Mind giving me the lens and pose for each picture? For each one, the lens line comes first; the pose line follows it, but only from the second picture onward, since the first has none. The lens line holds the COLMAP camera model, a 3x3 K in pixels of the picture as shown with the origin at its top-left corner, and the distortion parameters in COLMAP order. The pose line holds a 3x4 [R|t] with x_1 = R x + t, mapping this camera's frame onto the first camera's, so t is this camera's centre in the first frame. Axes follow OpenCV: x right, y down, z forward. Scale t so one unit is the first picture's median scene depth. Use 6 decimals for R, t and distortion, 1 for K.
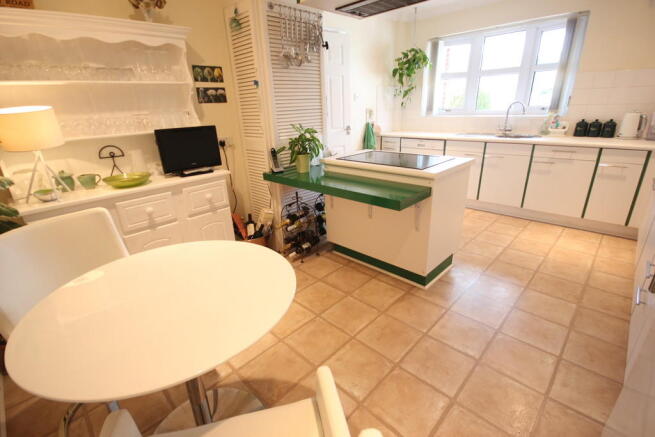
lens RADIAL K [[305.6, 0, 329.8], [0, 305.6, 221.6], [0, 0, 1]] dist [0.000426, 0.000132]
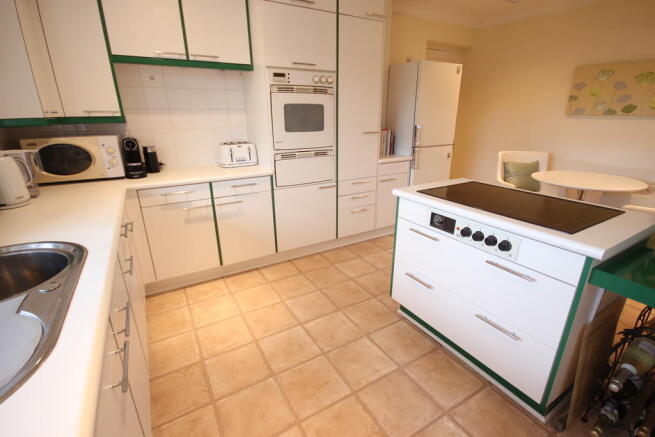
lens RADIAL K [[305.6, 0, 329.8], [0, 305.6, 221.6], [0, 0, 1]] dist [0.000426, 0.000132]
pose [[-0.963422, -0.048337, 0.263592, 0.351753], [0.132875, 0.768019, 0.626492, -0.553857], [-0.232726, 0.638601, -0.733504, 1.407456]]
